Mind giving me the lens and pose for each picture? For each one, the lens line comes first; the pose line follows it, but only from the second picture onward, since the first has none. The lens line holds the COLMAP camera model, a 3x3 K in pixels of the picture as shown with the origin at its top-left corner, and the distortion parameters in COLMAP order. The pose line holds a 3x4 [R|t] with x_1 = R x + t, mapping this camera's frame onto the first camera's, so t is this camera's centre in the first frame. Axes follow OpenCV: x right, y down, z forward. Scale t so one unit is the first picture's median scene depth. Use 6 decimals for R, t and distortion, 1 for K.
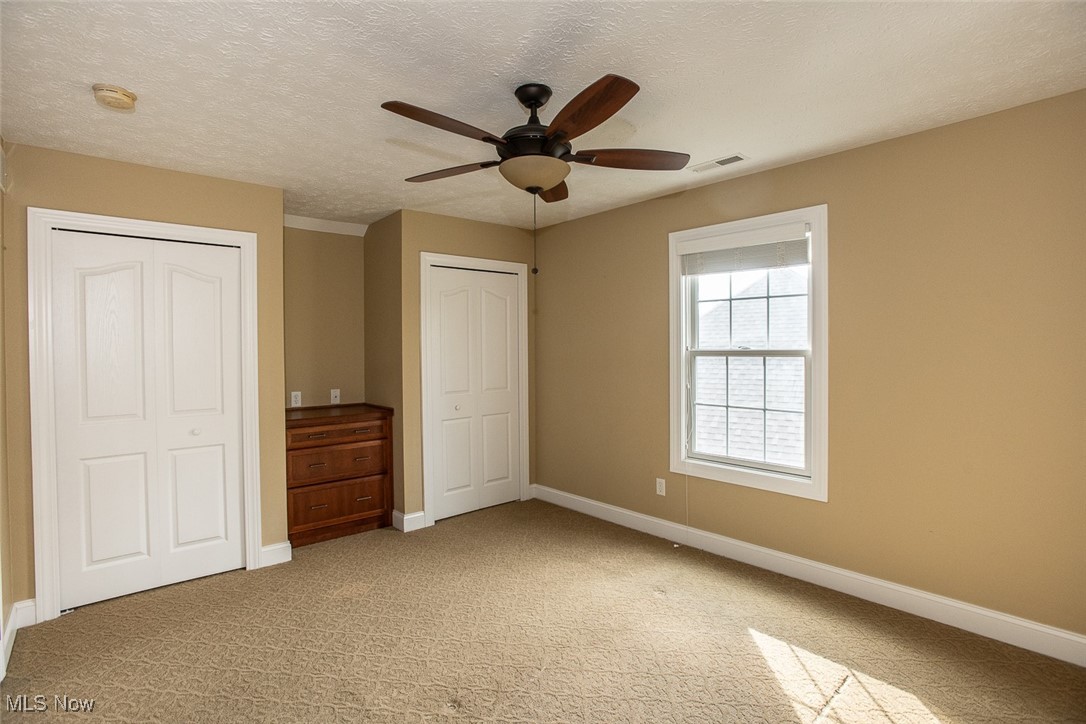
lens RADIAL K [[533.4, 0, 549.0], [0, 533.4, 353.5], [0, 0, 1]] dist [-0.053384, 0.016059]
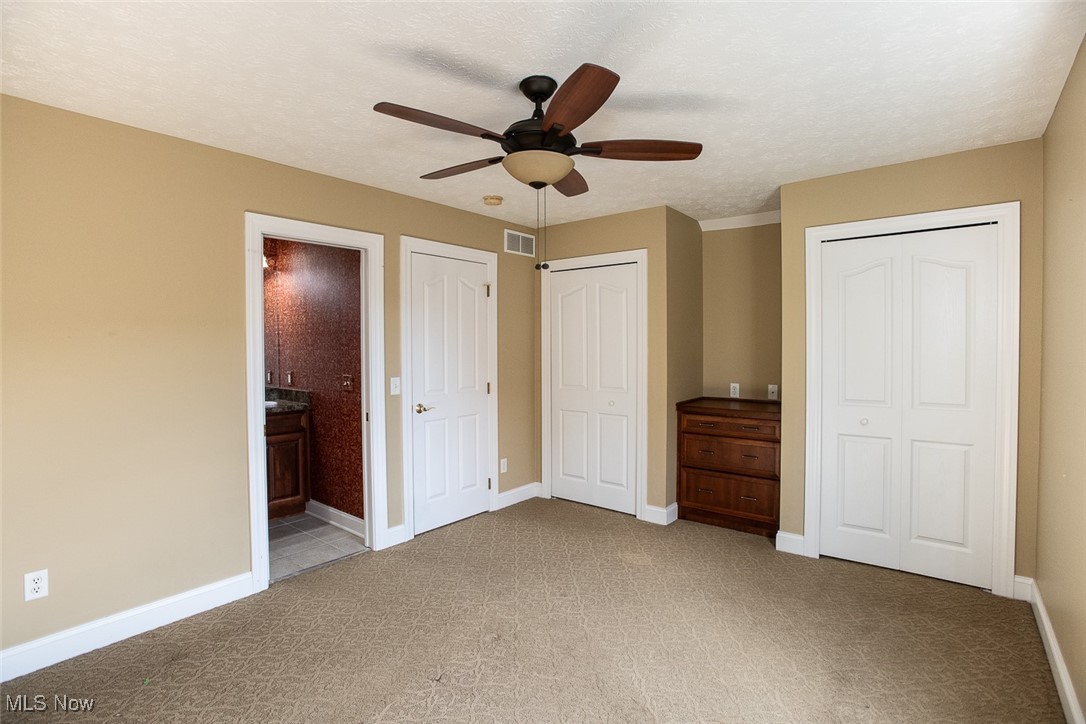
lens RADIAL K [[533.4, 0, 546.6], [0, 533.4, 358.3], [0, 0, 1]] dist [-0.053384, 0.016059]
pose [[0.161081, 0.035937, -0.986287, 0.579084], [-0.008129, 0.999351, 0.035085, -0.013816], [0.986908, 0.002366, 0.161268, 0.520748]]
